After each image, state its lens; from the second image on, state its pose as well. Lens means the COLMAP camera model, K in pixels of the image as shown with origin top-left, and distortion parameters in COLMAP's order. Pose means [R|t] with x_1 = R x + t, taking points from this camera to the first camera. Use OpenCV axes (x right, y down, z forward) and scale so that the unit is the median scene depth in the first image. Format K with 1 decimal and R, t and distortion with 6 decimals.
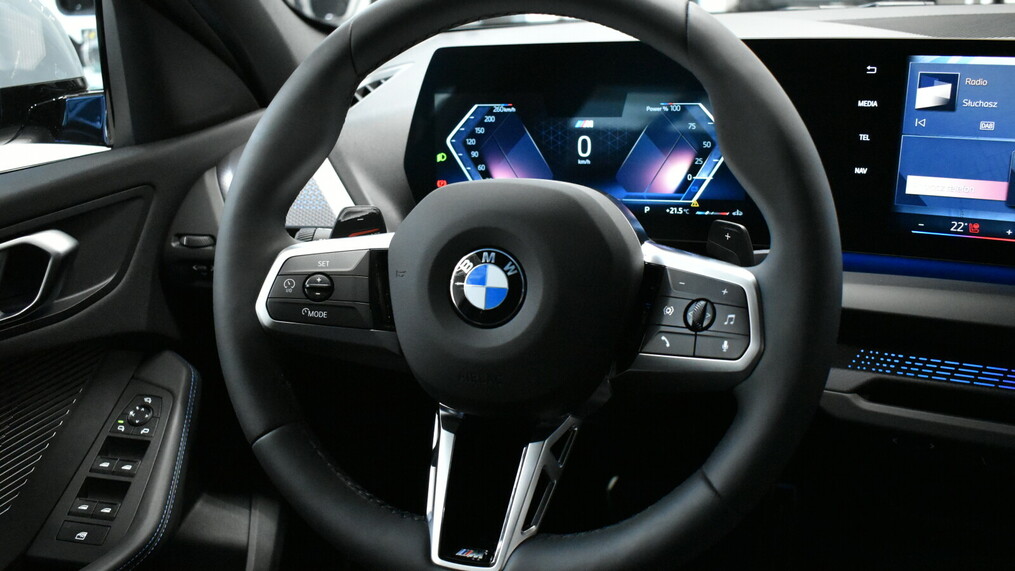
lens RADIAL K [[997.7, 0, 506.4], [0, 997.7, 285.9], [0, 0, 1]] dist [-0.033449, 0.000000]
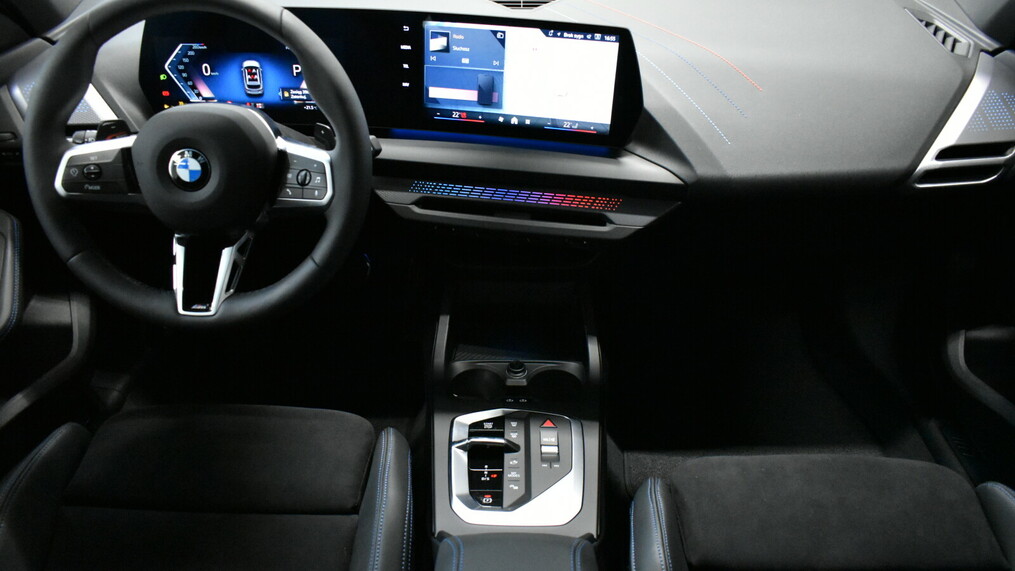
lens RADIAL K [[769.9, 0, 507.4], [0, 769.9, 288.4], [0, 0, 1]] dist [-0.028741, 0.015257]
pose [[0.955534, -0.106050, 0.275151, 0.111654], [0.038235, 0.969773, 0.240993, -0.090201], [-0.292392, -0.219756, 0.930706, -0.486566]]
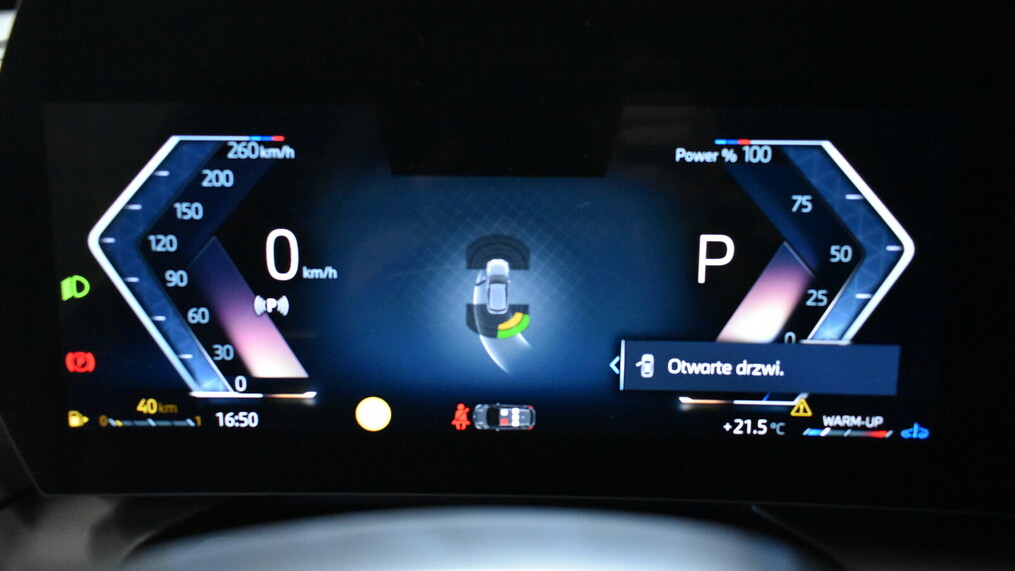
lens RADIAL K [[769.9, 0, 508.5], [0, 769.9, 288.8], [0, 0, 1]] dist [-0.028741, 0.015257]
pose [[0.950771, -0.031878, 0.308249, -0.004717], [0.039715, 0.999027, -0.019183, -0.143589], [-0.307338, 0.030481, 0.951112, 0.857721]]
